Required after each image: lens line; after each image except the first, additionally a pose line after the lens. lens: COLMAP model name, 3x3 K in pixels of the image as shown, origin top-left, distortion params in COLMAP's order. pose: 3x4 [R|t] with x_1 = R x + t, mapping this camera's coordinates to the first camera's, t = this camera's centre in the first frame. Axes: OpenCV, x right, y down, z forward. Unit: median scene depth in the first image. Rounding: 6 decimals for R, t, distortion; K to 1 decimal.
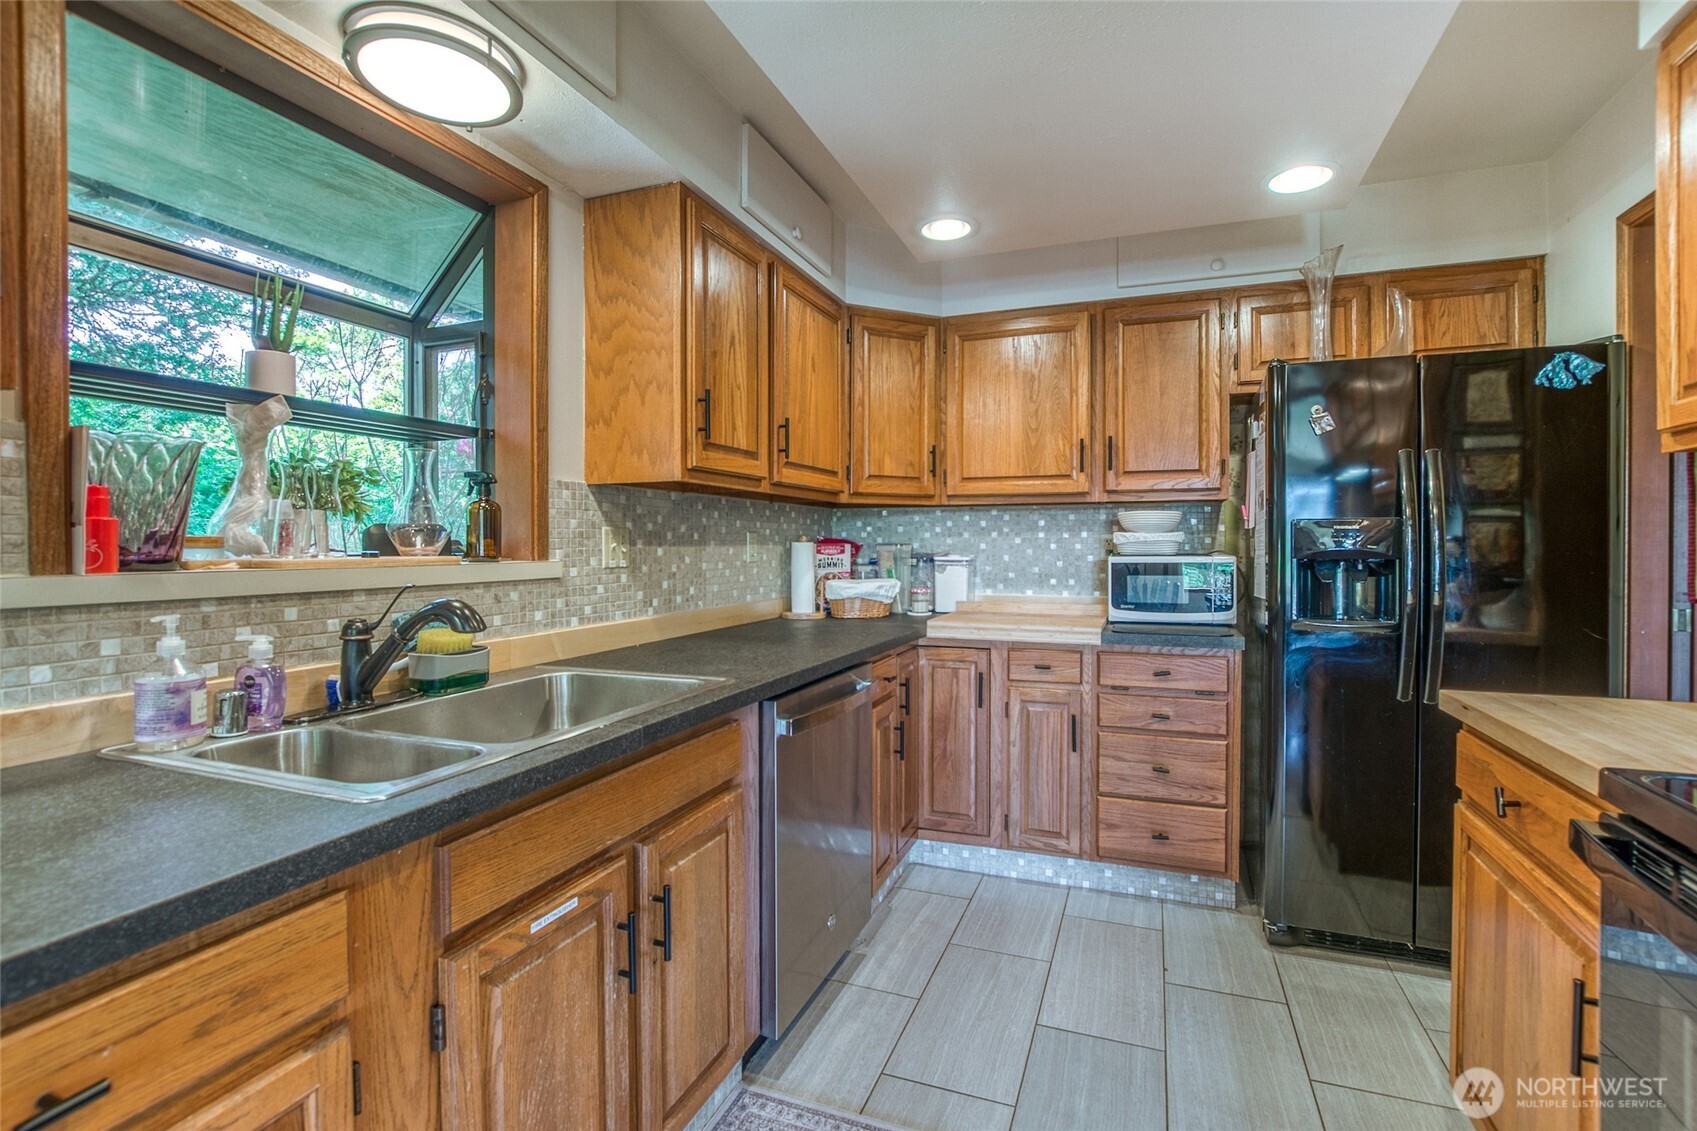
lens RADIAL K [[773.5, 0, 846.2], [0, 773.5, 548.6], [0, 0, 1]] dist [-0.019680, 0.000302]
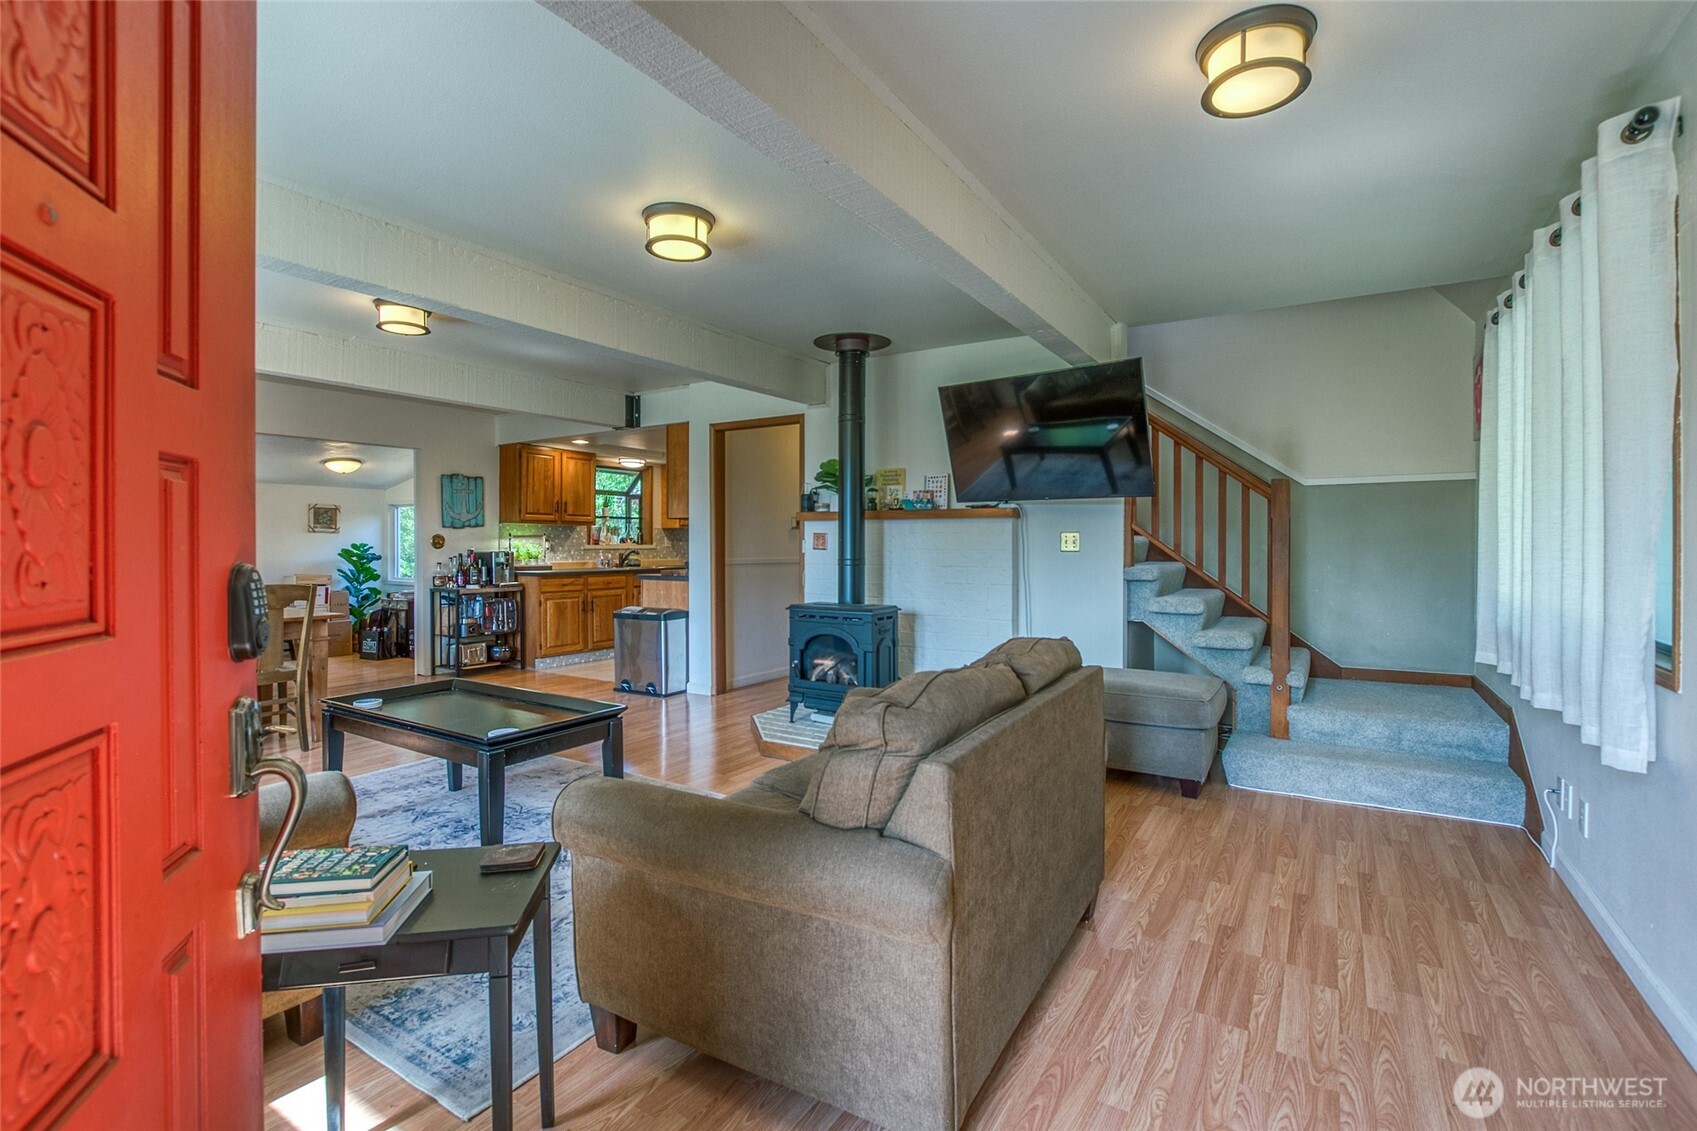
lens RADIAL K [[773.5, 0, 846.2], [0, 773.5, 548.6], [0, 0, 1]] dist [-0.019680, 0.000302]
pose [[0.983017, 0.001950, -0.183503, 1.135858], [-0.001765, 0.999998, 0.001172, 0.022006], [0.183505, -0.000828, 0.983019, -2.376233]]
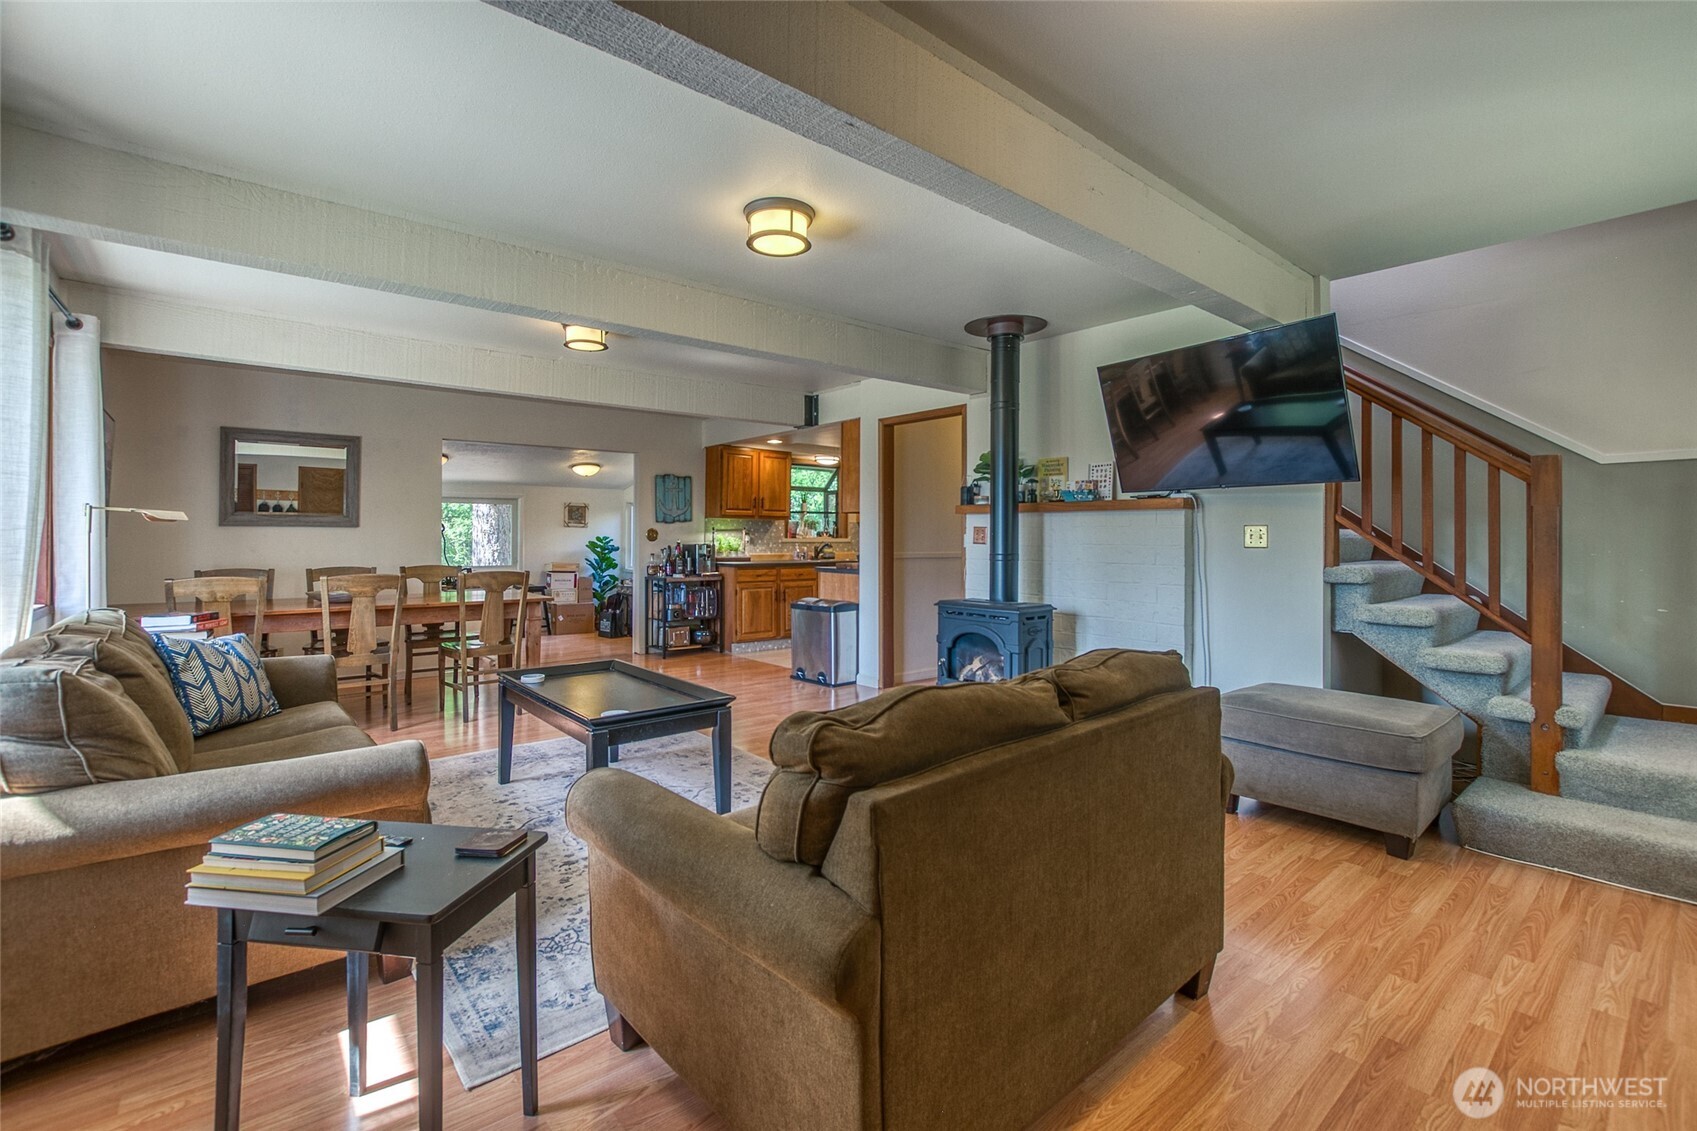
lens RADIAL K [[753.7, 0, 836.1], [0, 753.7, 532.9], [0, 0, 1]] dist [-0.017547, 0.001089]
pose [[0.876868, 0.000374, -0.480732, 1.281092], [-0.005978, 0.999931, -0.010127, 0.020654], [0.480695, 0.011754, 0.876809, -2.247320]]
